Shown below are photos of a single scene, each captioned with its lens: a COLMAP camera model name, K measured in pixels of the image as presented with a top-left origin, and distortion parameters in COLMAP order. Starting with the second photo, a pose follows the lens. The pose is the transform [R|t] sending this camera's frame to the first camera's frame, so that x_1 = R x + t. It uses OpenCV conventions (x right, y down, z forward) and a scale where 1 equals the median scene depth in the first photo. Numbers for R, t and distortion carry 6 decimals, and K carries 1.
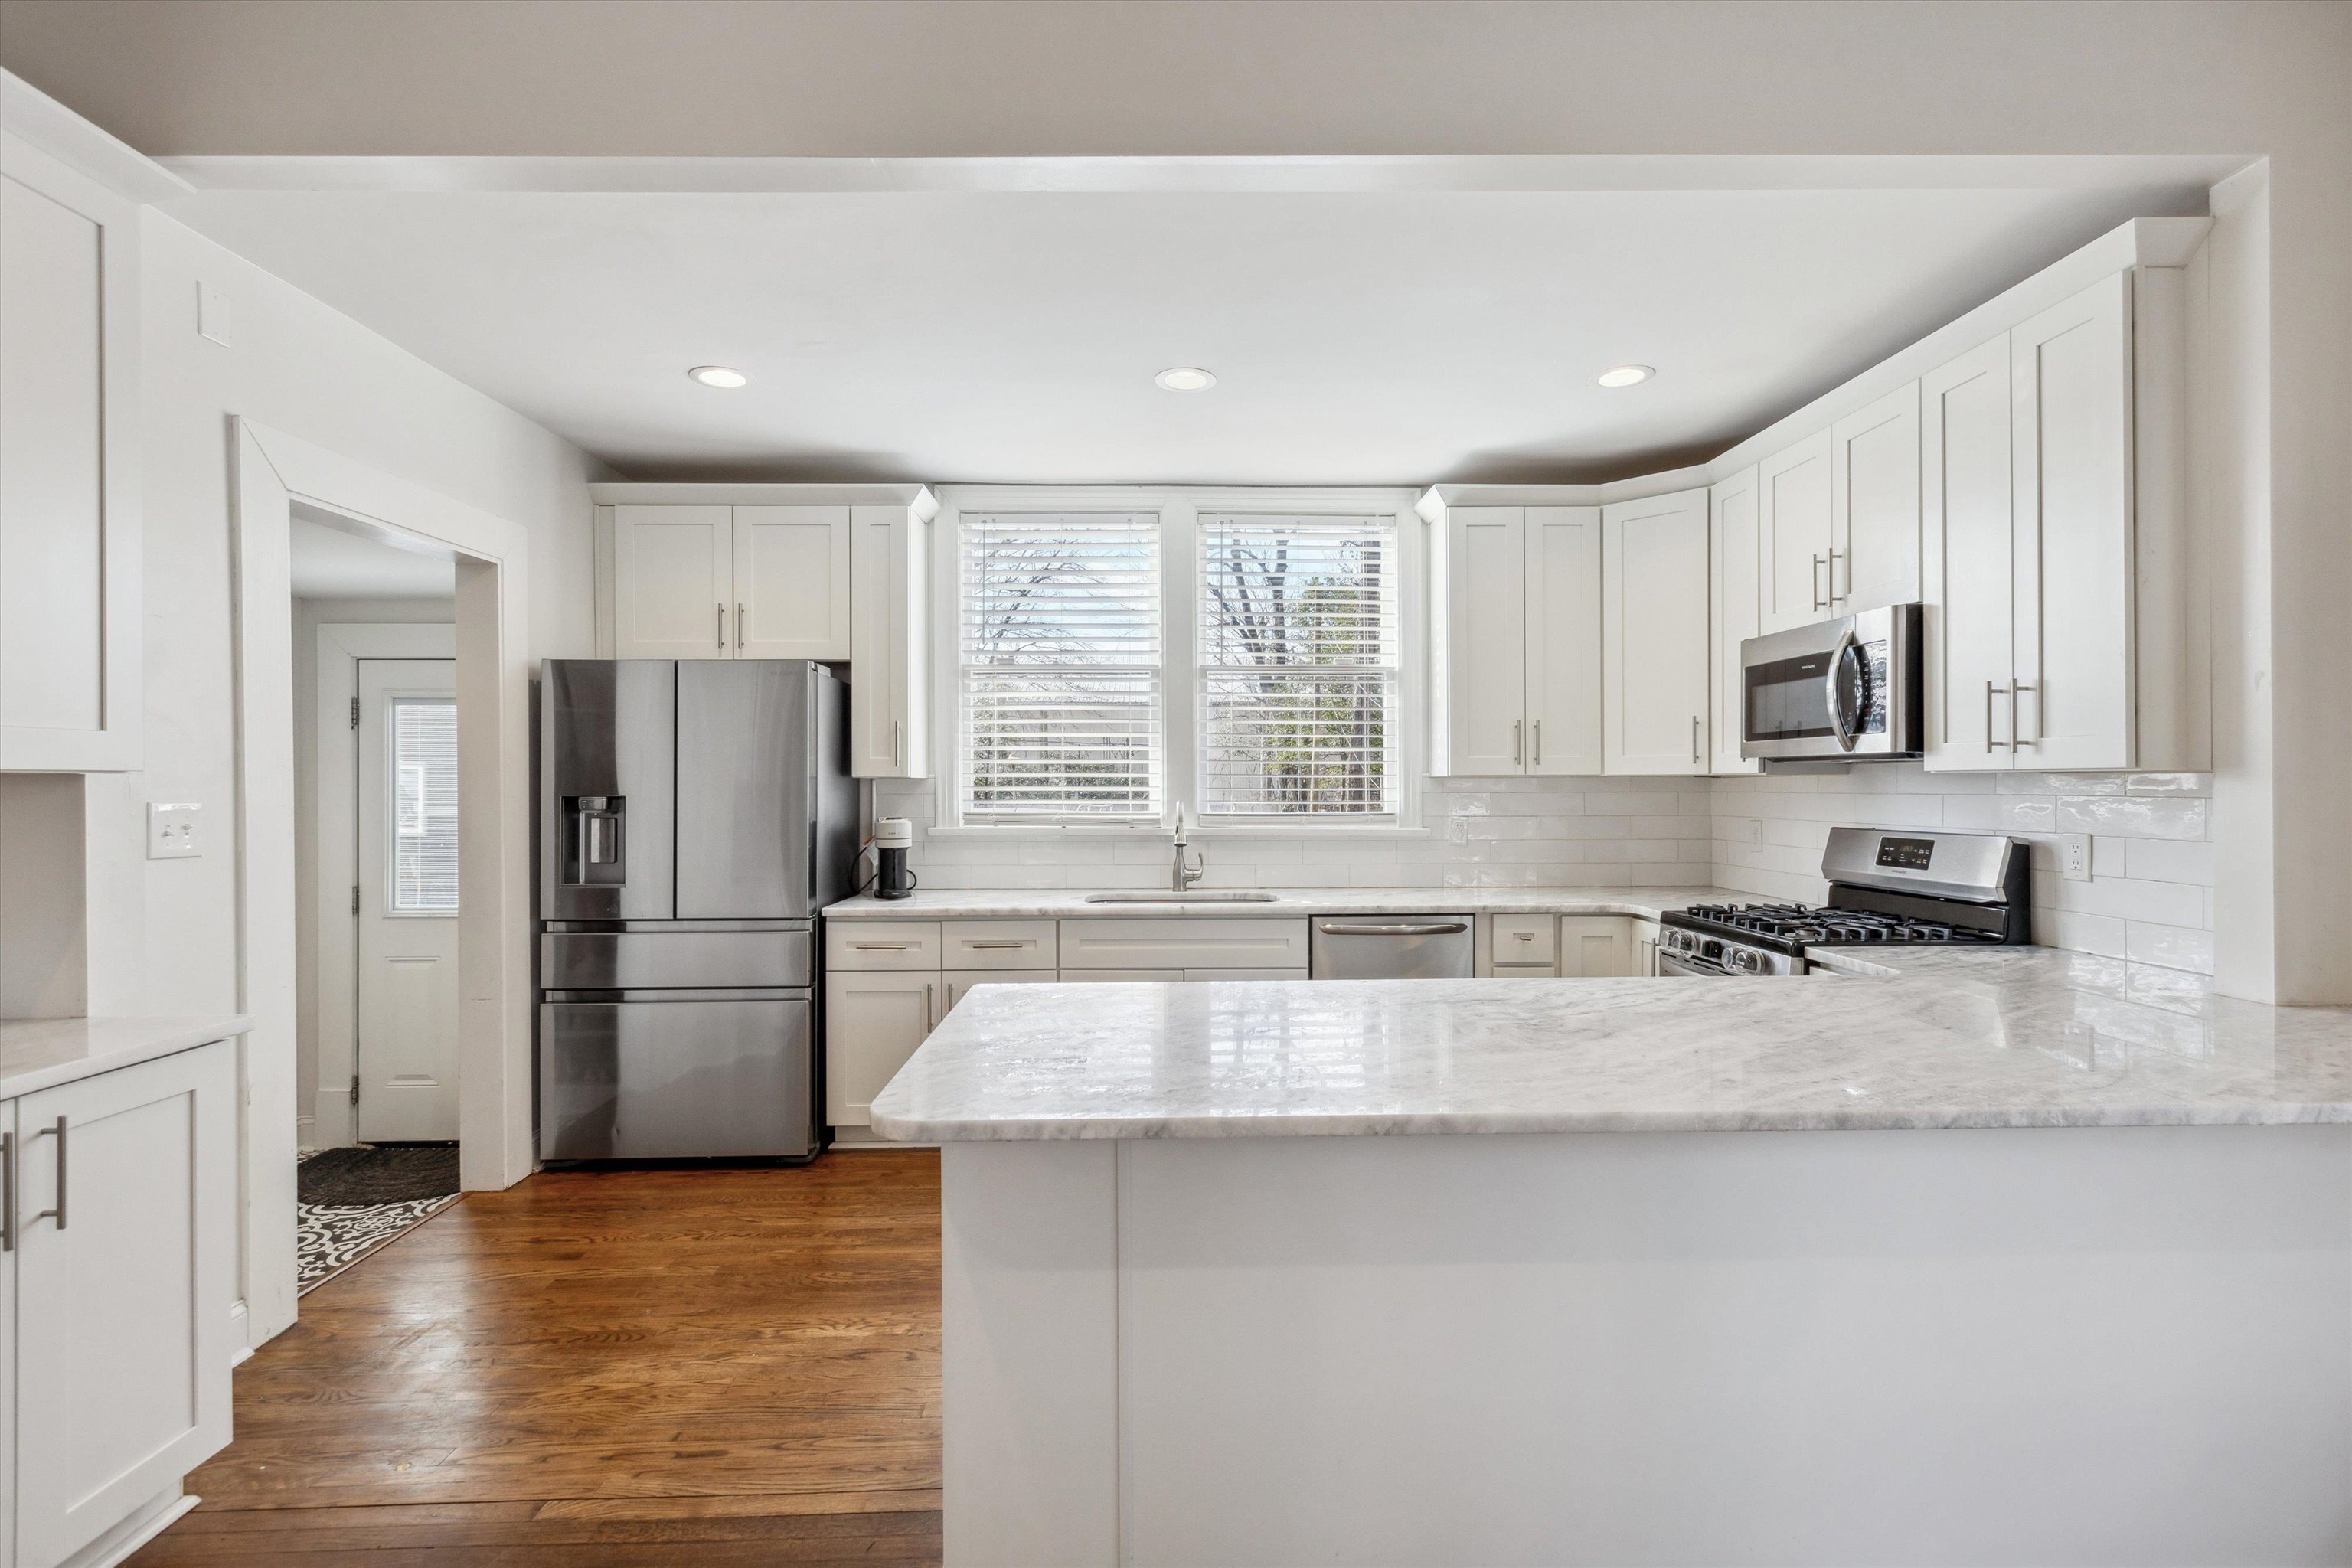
lens RADIAL K [[1060.3, 0, 1174.9], [0, 1060.3, 781.8], [0, 0, 1]] dist [-0.002092, -0.000014]
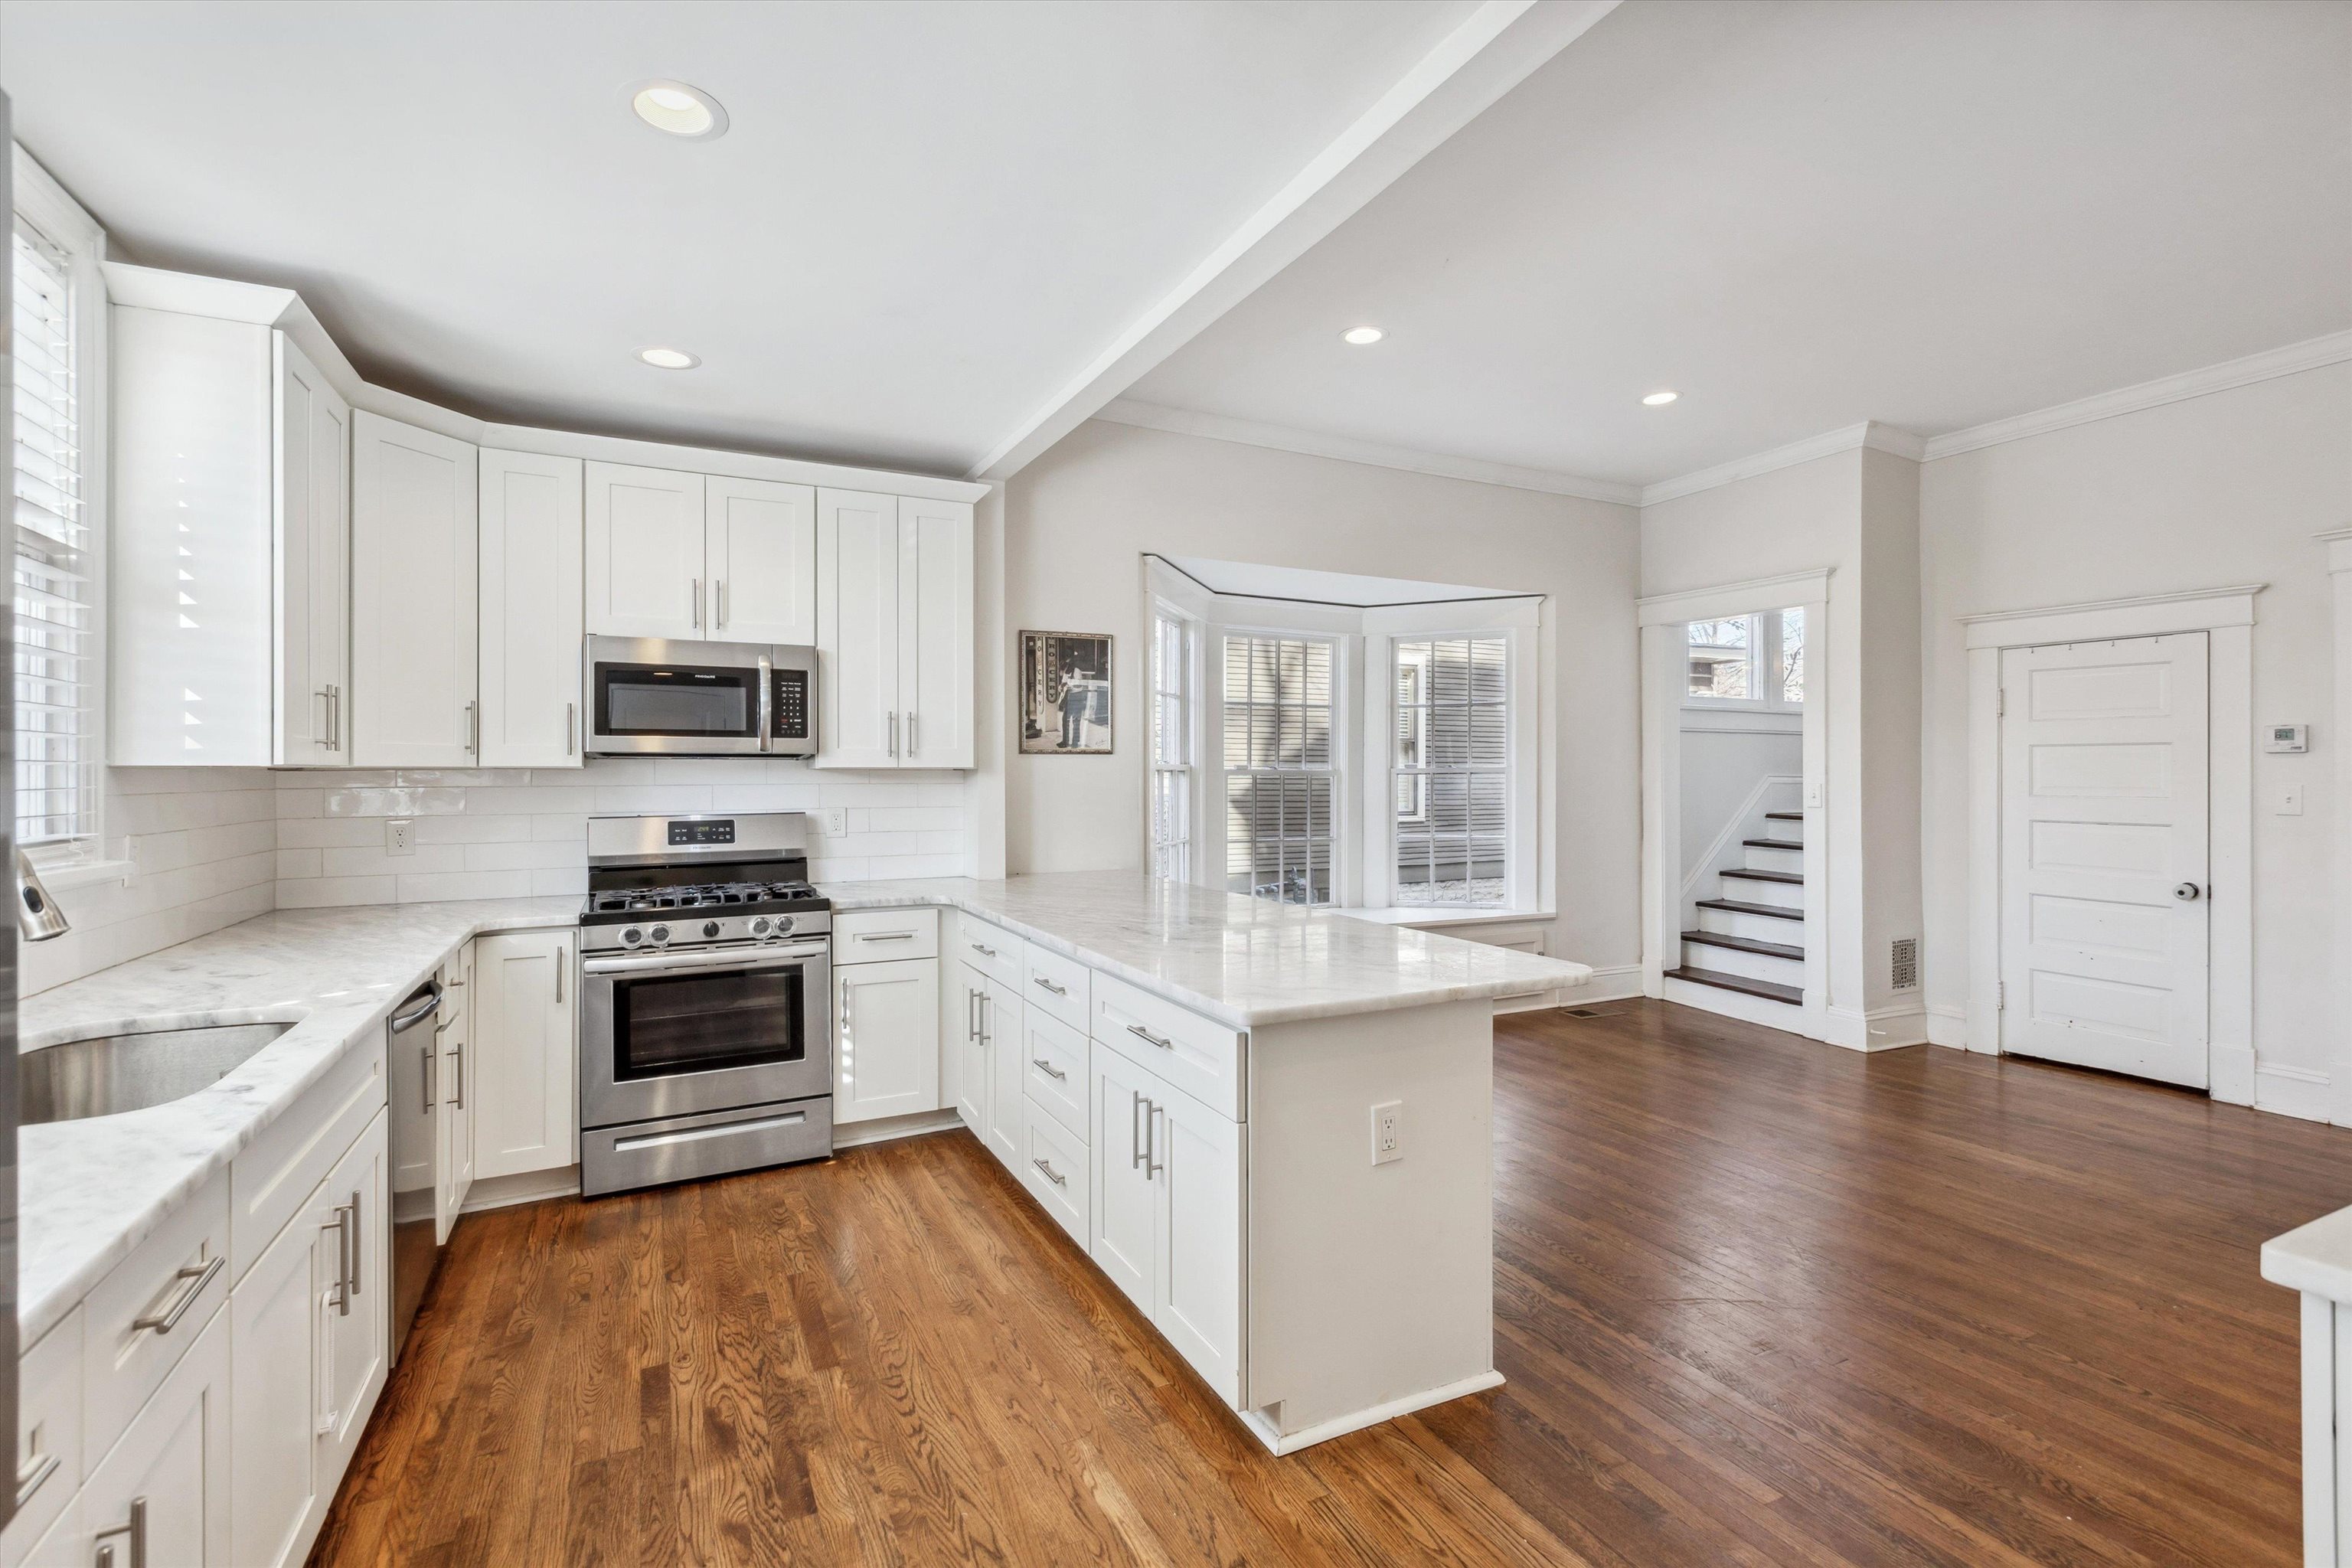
lens RADIAL K [[1060.3, 0, 1175.7], [0, 1060.3, 777.9], [0, 0, 1]] dist [-0.002092, -0.000014]
pose [[-0.428506, -0.000112, 0.903539, -0.697821], [0.000628, 1.000000, 0.000422, 0.002895], [-0.903539, 0.000749, -0.428506, 1.062839]]
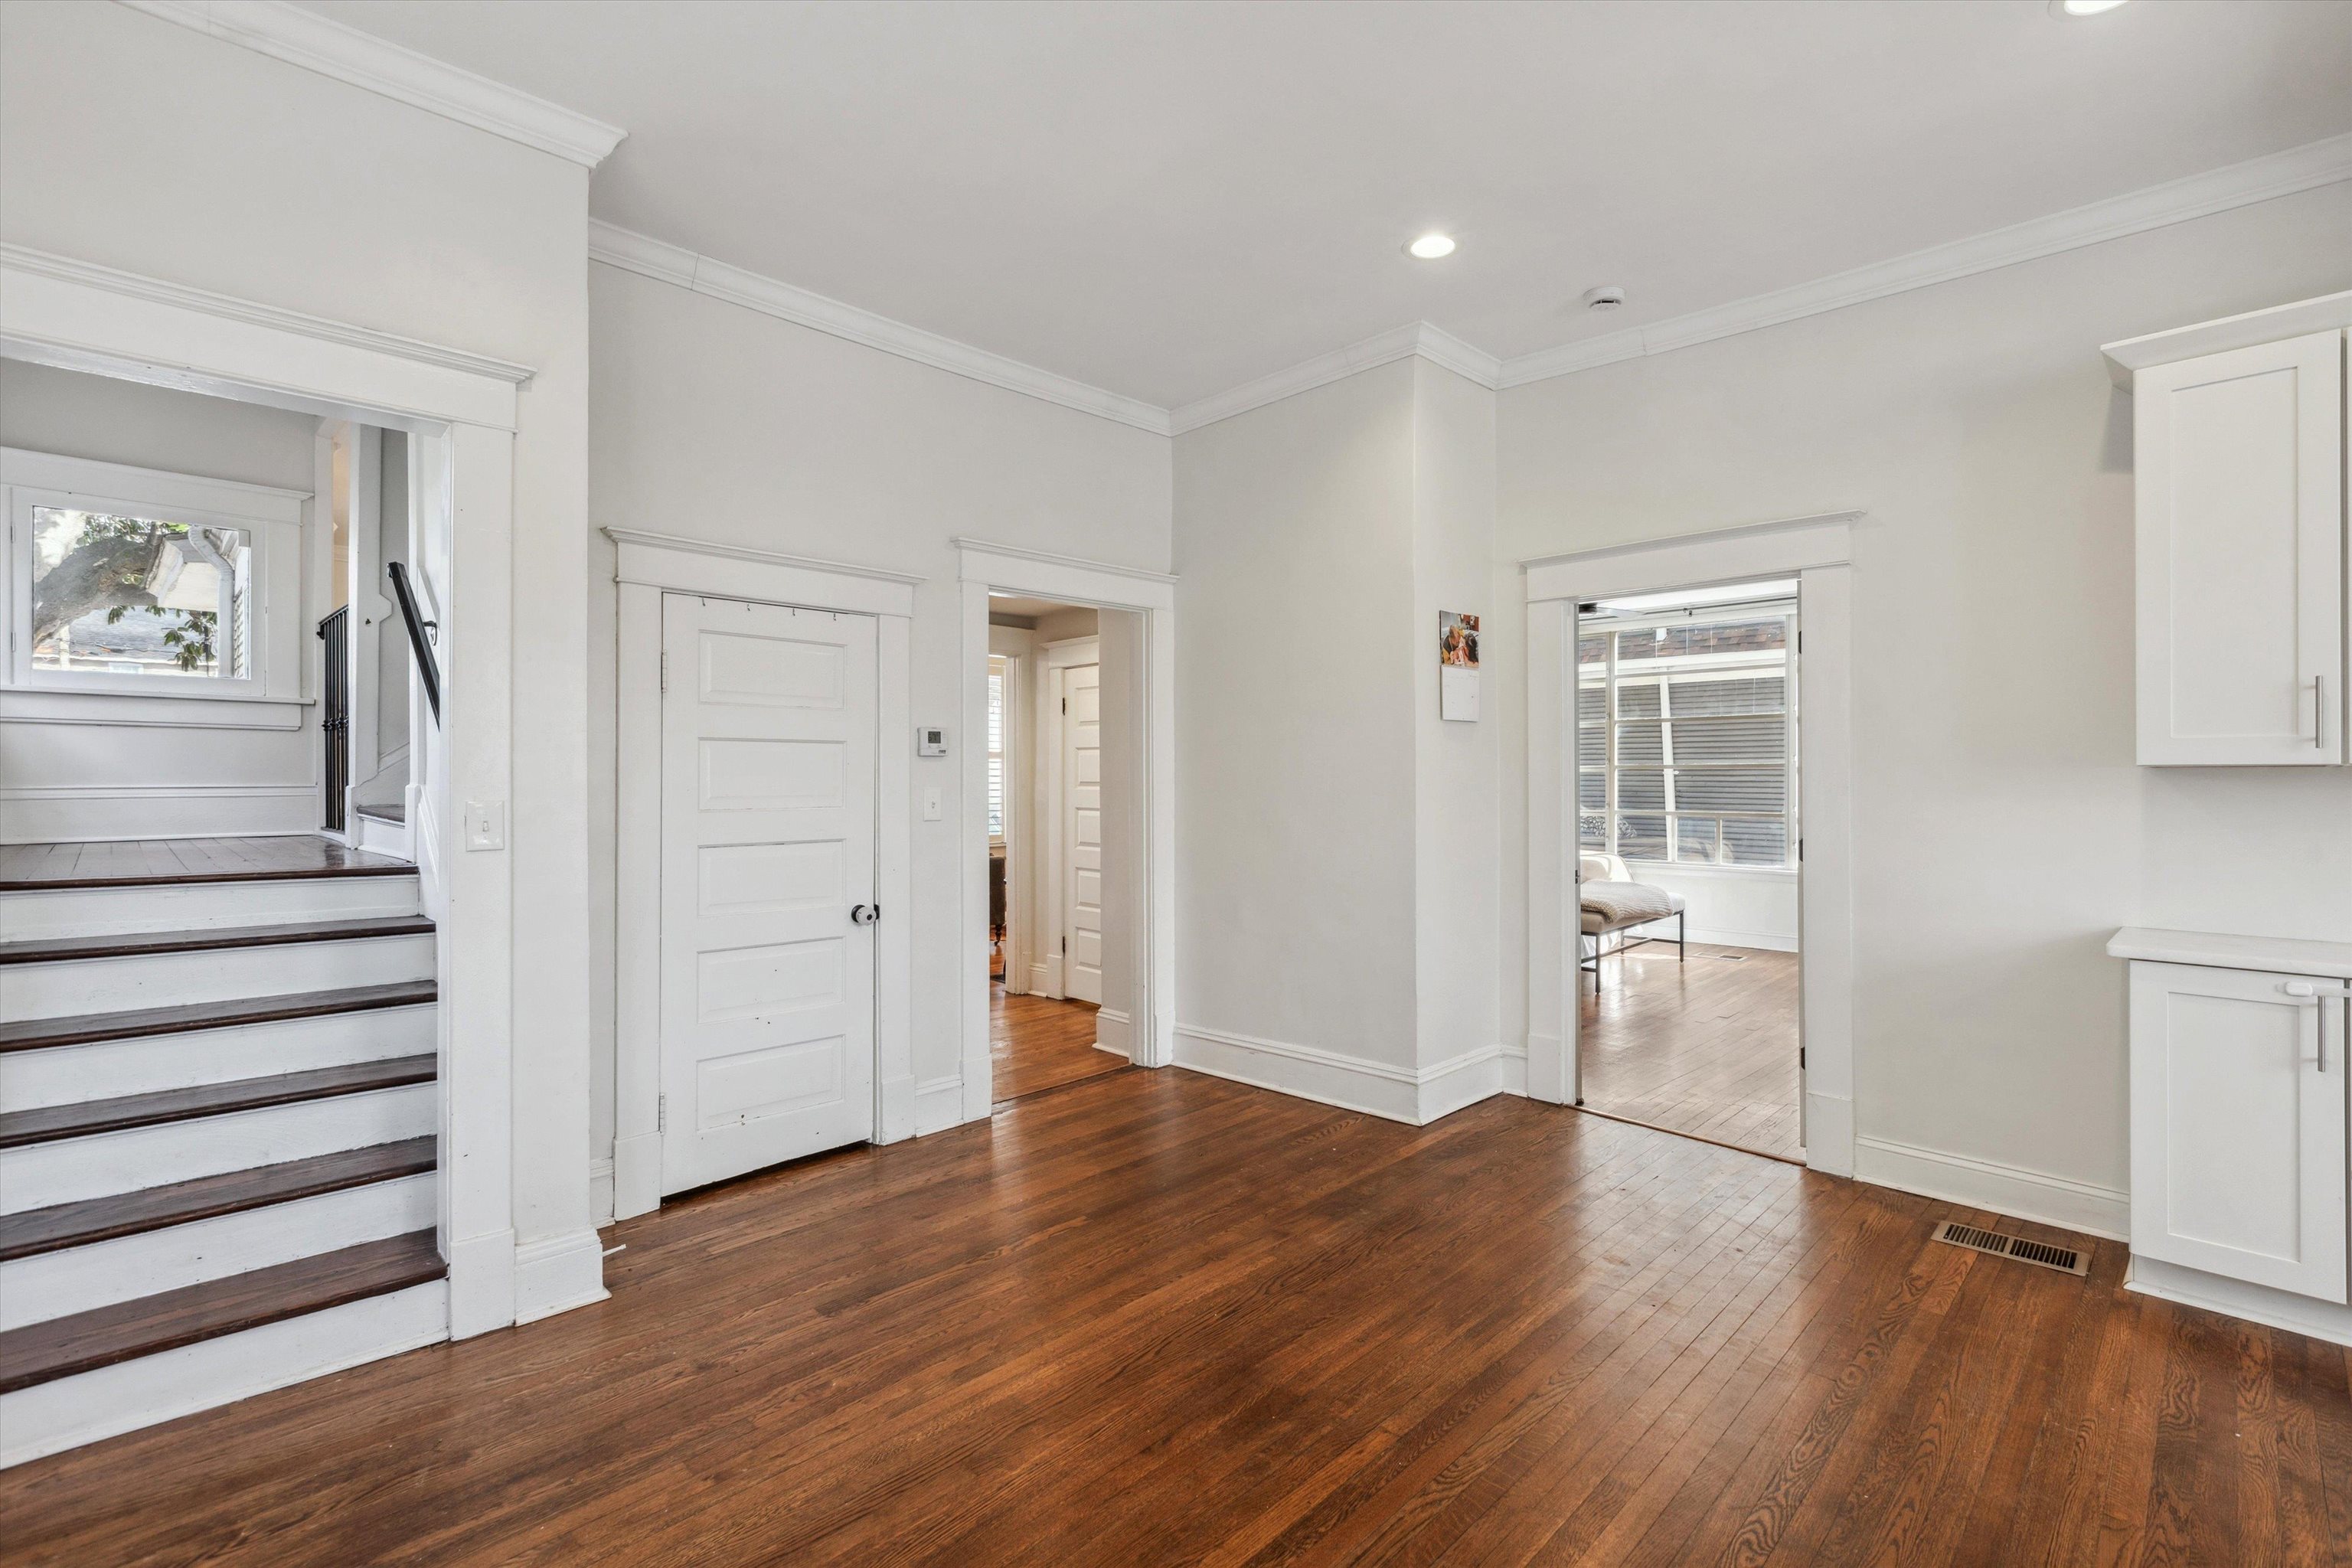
lens RADIAL K [[1060.3, 0, 1175.0], [0, 1060.3, 777.5], [0, 0, 1]] dist [-0.002092, -0.000014]
pose [[-0.723001, 0.002876, -0.690841, 0.614816], [0.003923, 0.999992, 0.000057, -0.001379], [0.690836, -0.002669, -0.723007, 0.345288]]
